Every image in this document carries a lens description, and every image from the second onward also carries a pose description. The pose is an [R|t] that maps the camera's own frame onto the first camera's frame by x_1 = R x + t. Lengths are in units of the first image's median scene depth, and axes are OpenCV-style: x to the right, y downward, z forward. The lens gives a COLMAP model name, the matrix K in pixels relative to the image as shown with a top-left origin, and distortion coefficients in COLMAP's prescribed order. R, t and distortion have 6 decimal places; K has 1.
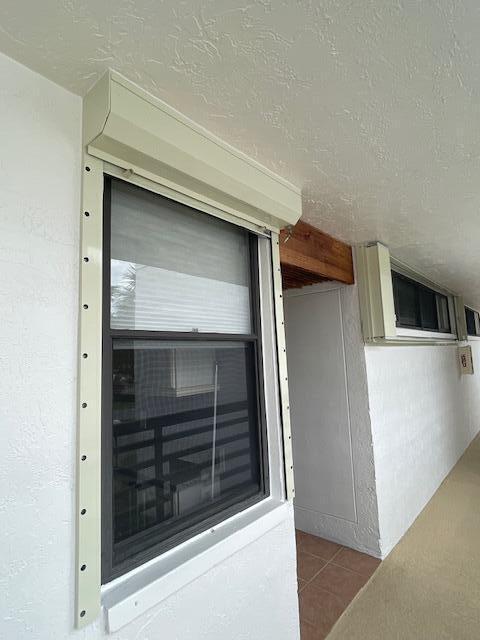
lens RADIAL K [[342.1, 0, 239.1], [0, 342.1, 322.2], [0, 0, 1]] dist [0.003178, -0.000011]
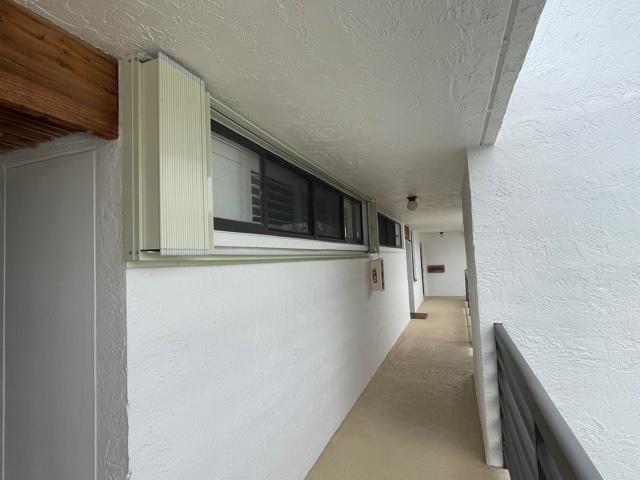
lens RADIAL K [[342.1, 0, 320.5], [0, 342.1, 238.3], [0, 0, 1]] dist [0.003178, -0.000011]
pose [[0.938741, 0.012053, 0.344413, 0.243812], [-0.017305, 0.999776, 0.012178, 0.009306], [-0.344189, -0.017392, 0.938739, 0.250501]]
